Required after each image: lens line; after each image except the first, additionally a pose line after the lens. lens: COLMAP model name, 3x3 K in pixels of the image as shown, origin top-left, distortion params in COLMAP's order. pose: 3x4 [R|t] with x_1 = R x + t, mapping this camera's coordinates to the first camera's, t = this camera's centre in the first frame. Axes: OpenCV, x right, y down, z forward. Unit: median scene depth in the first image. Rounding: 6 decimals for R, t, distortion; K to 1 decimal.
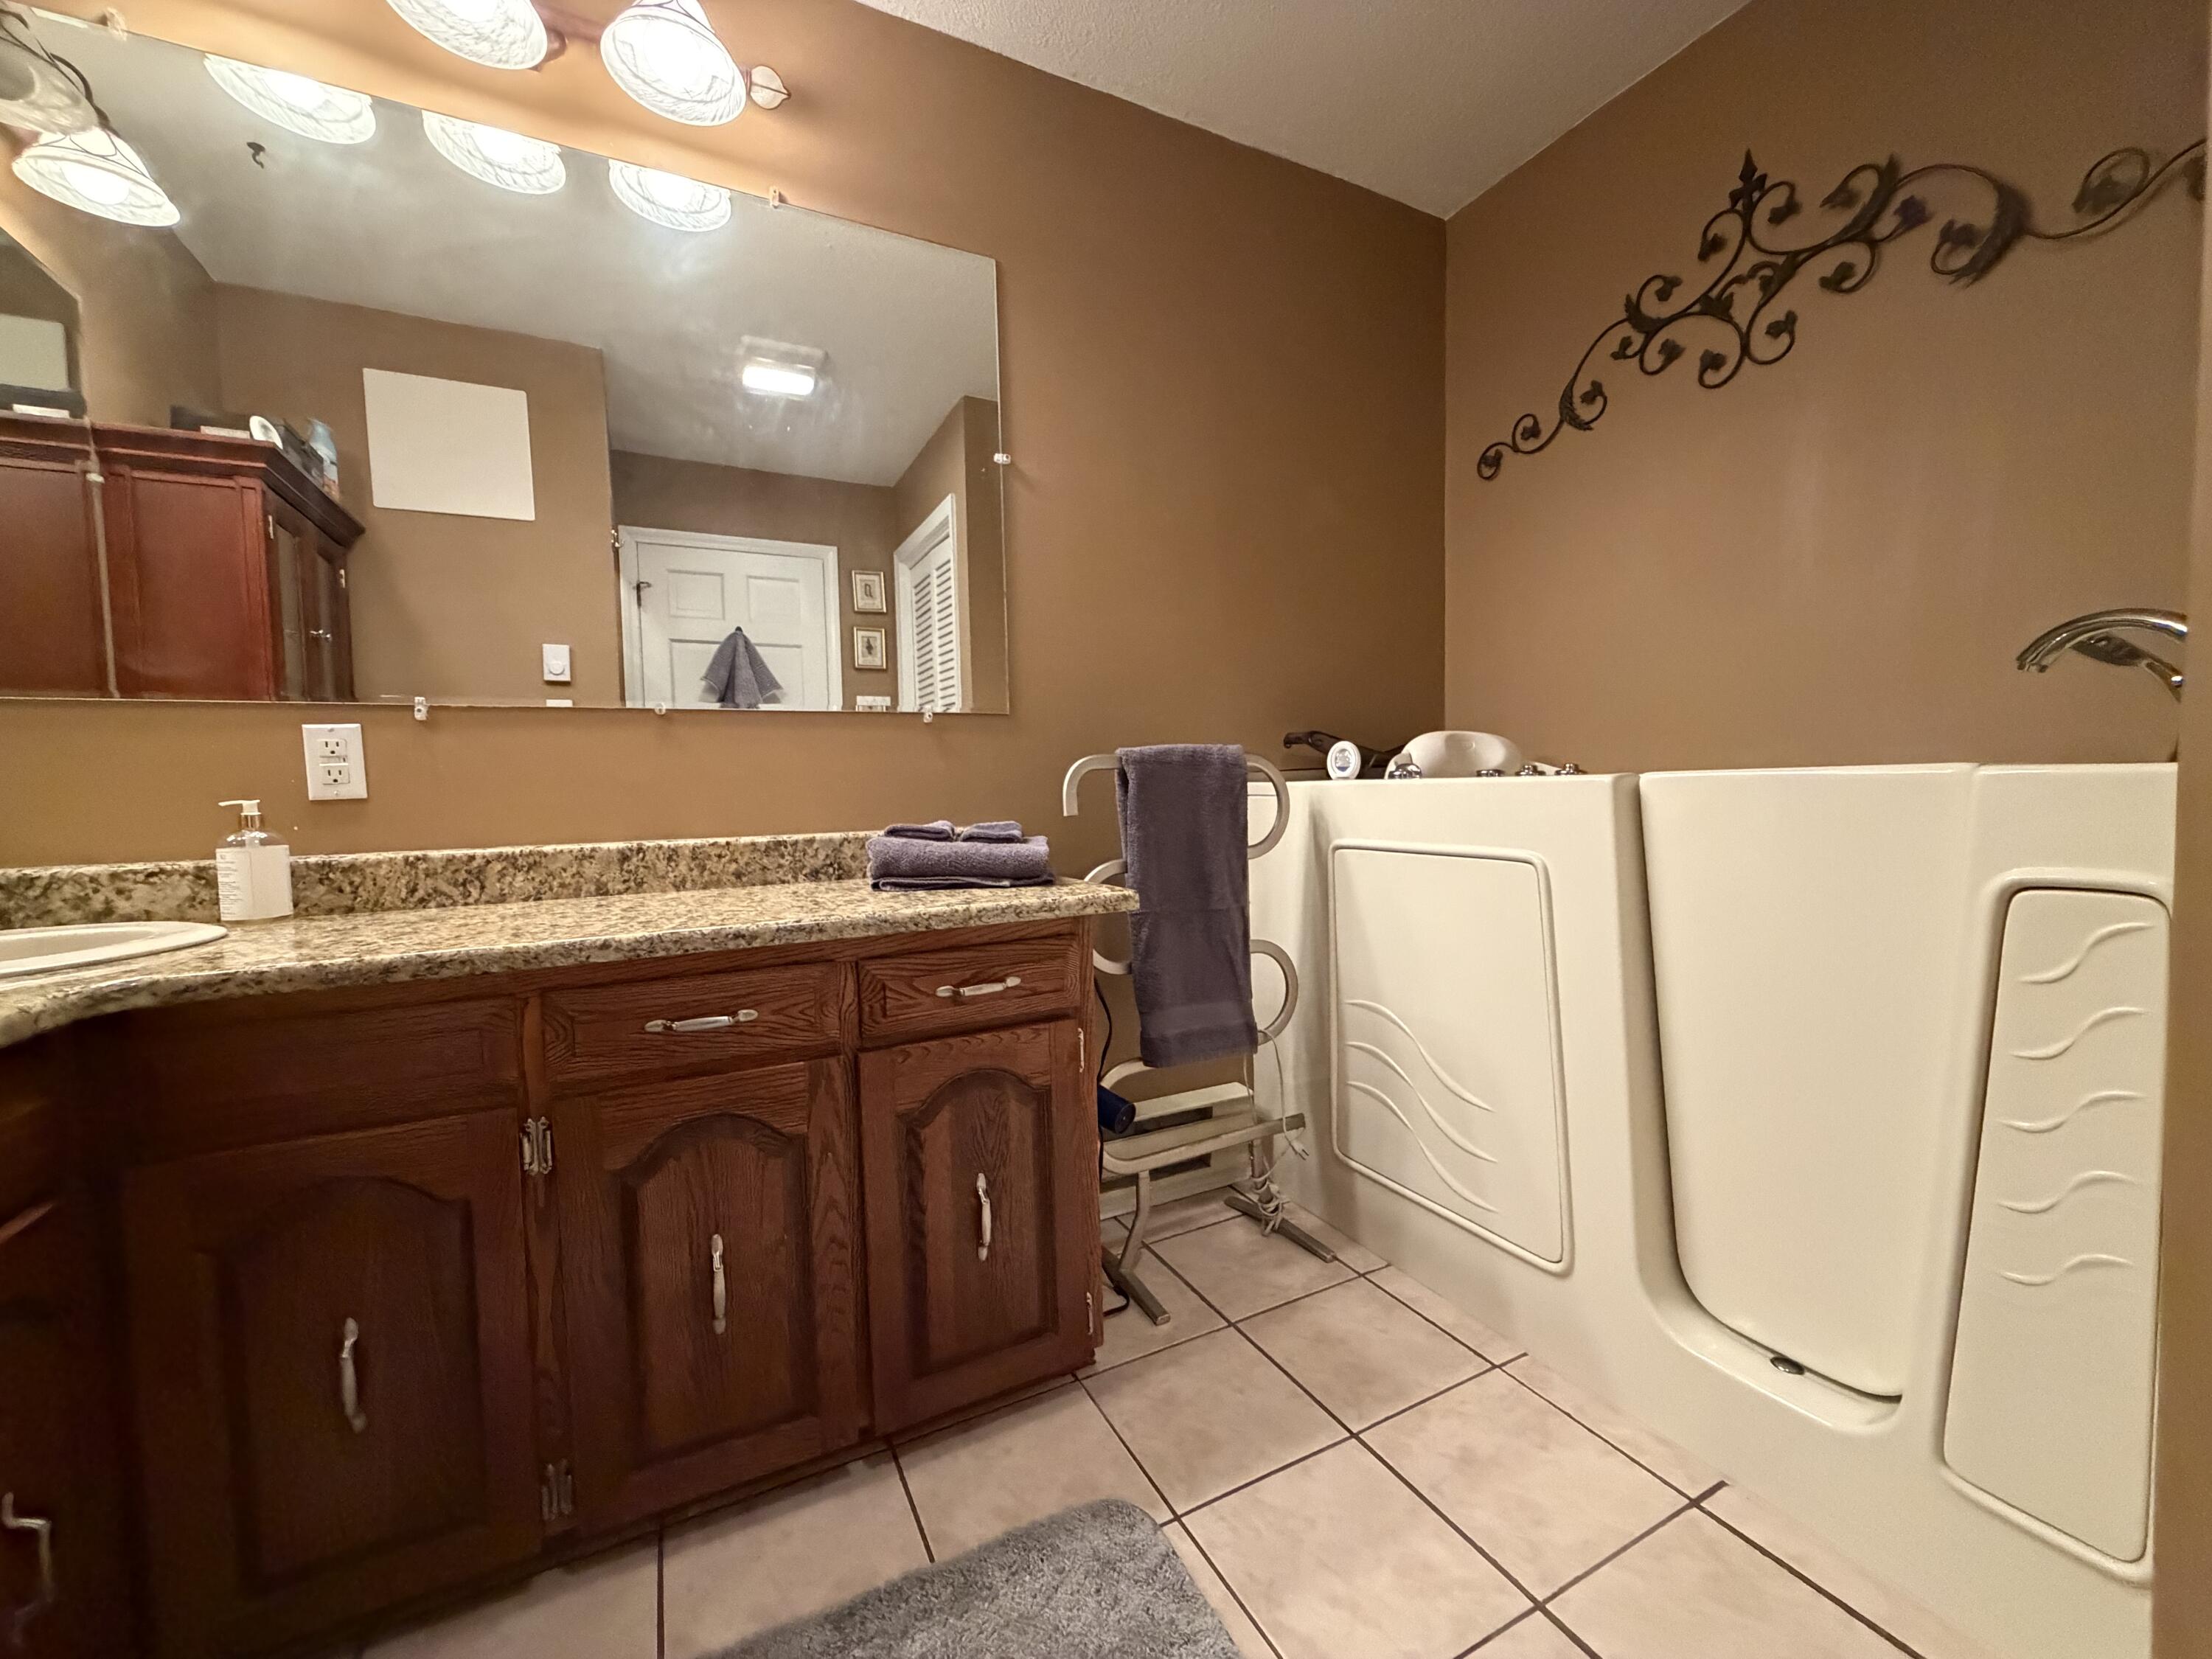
lens RADIAL K [[882.8, 0, 1105.9], [0, 882.8, 812.4], [0, 0, 1]] dist [0.001920, -0.002672]
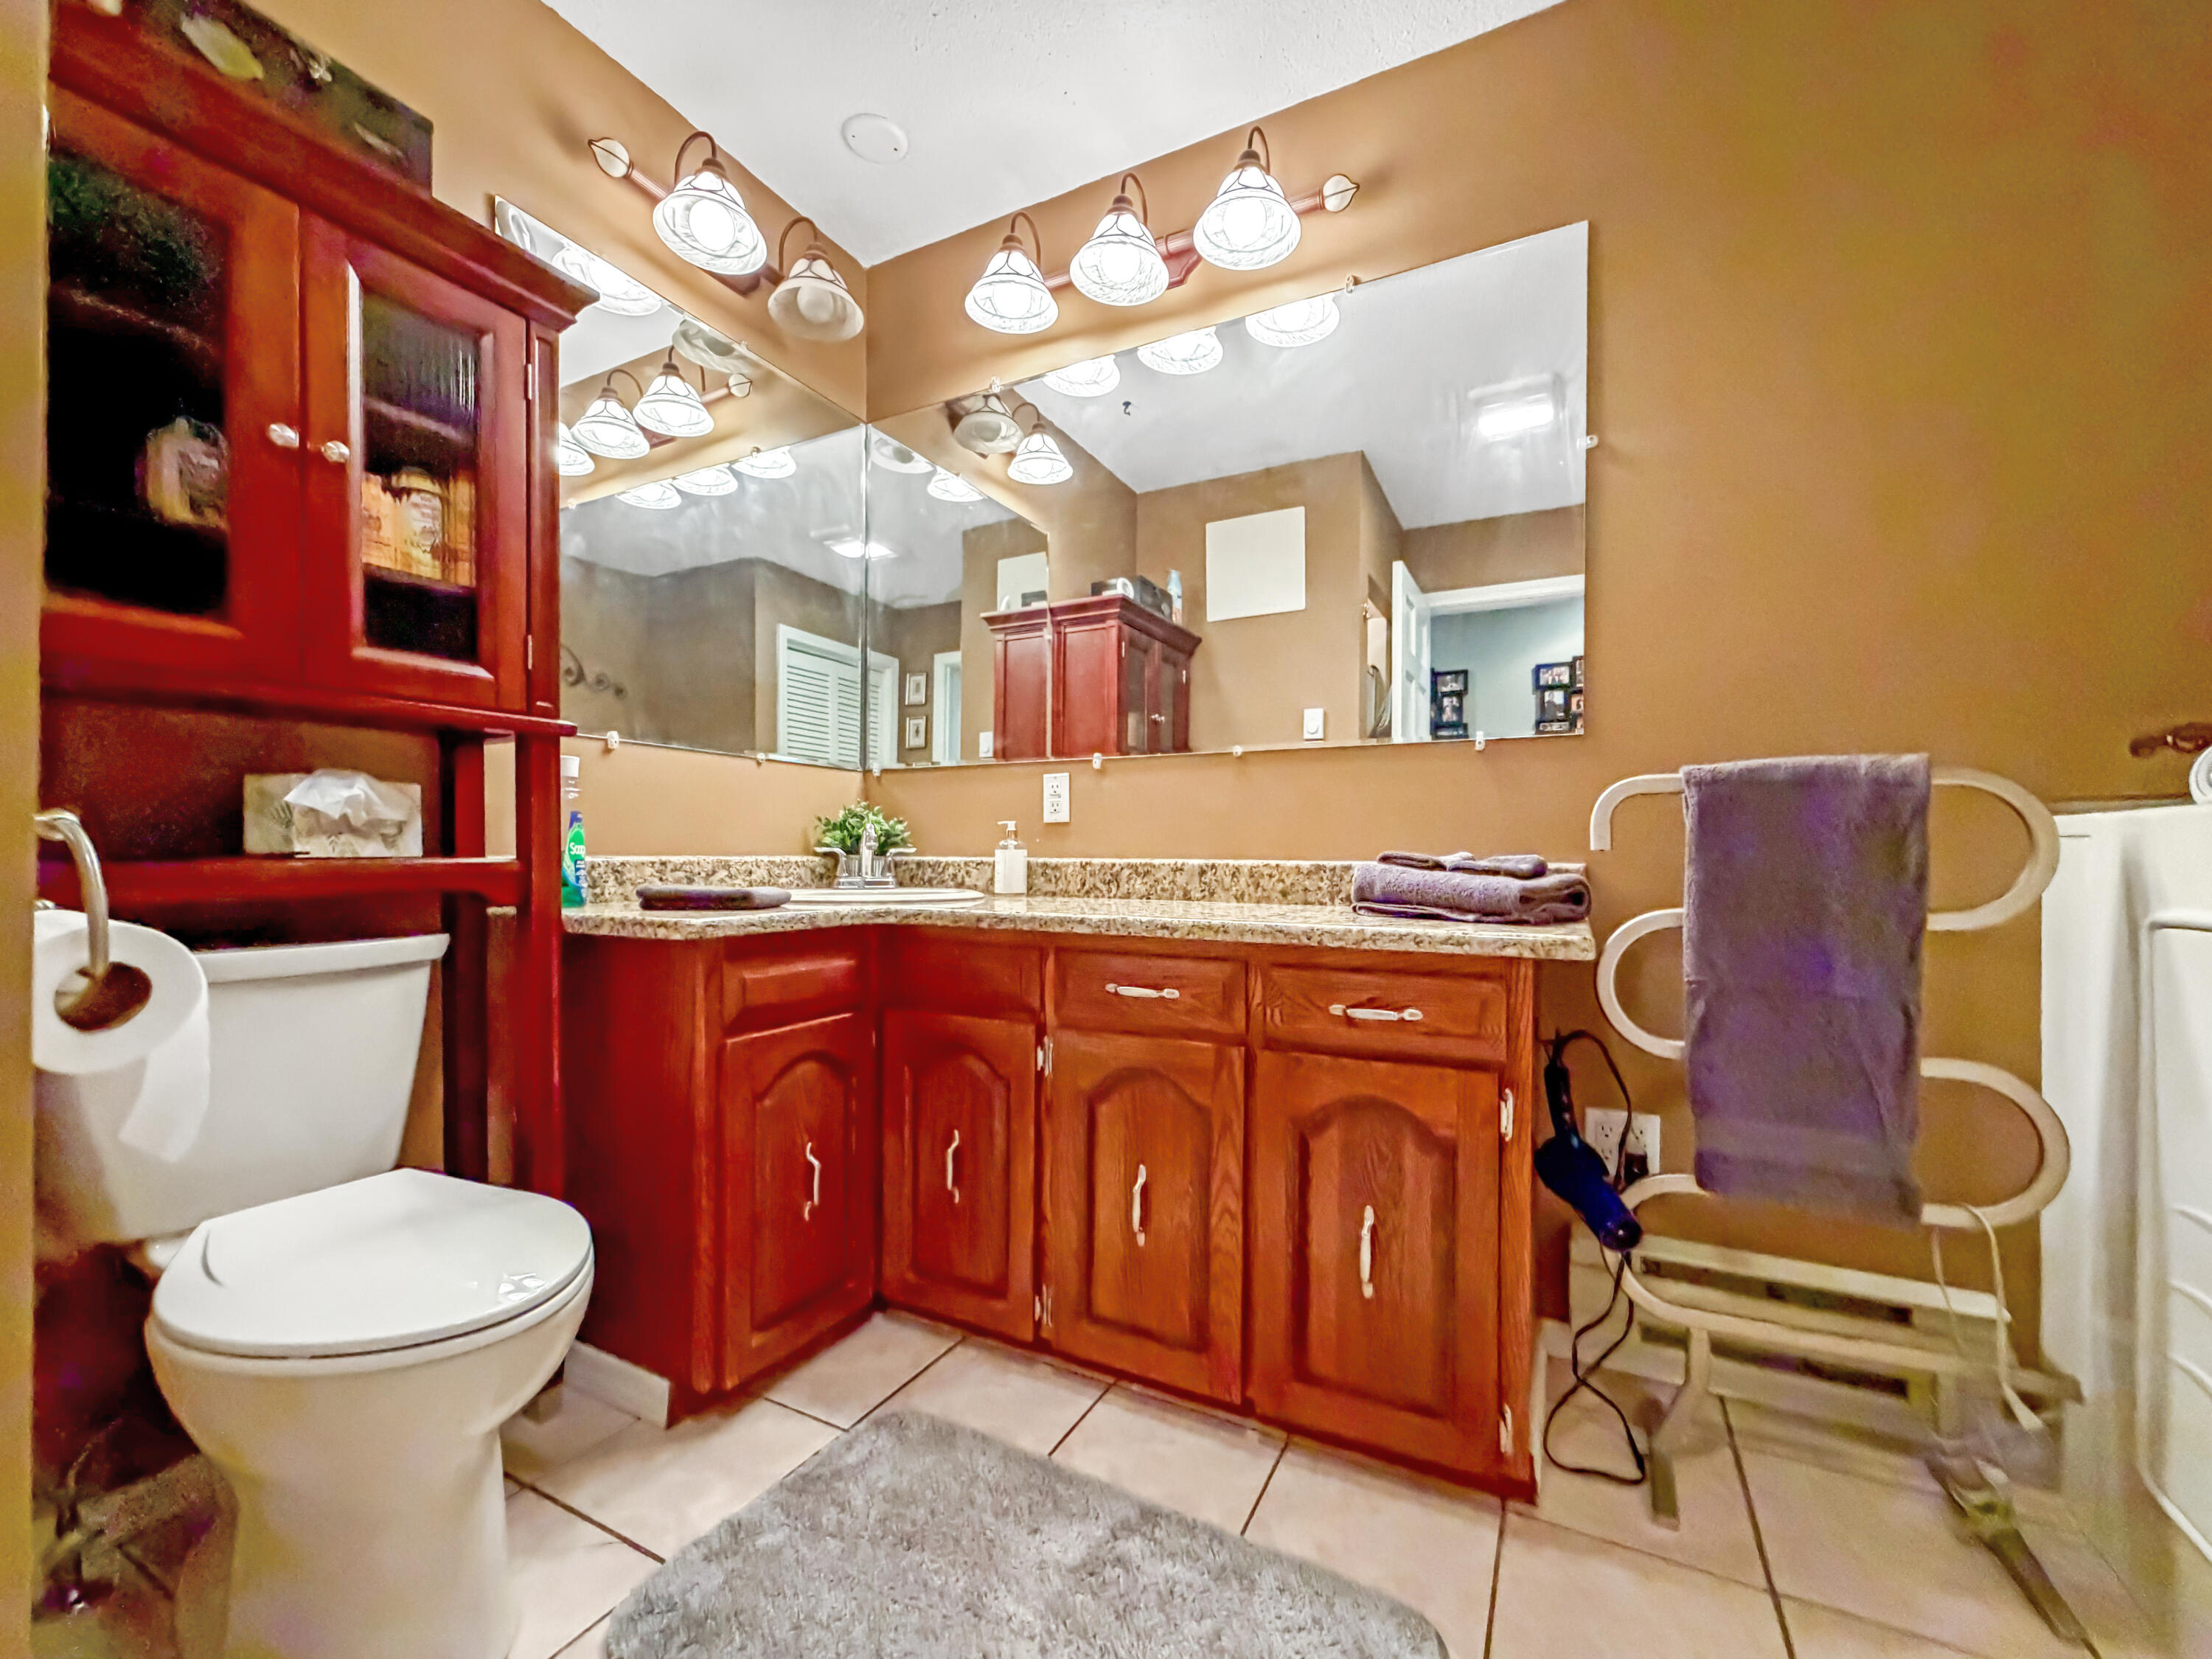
lens RADIAL K [[901.7, 0, 1106.0], [0, 901.7, 829.5], [0, 0, 1]] dist [-0.000972, 0.000024]
pose [[0.581016, 0.007631, -0.813857, 0.425771], [-0.044995, 0.998728, -0.022757, 0.027224], [0.812648, 0.049841, 0.580620, 0.147124]]
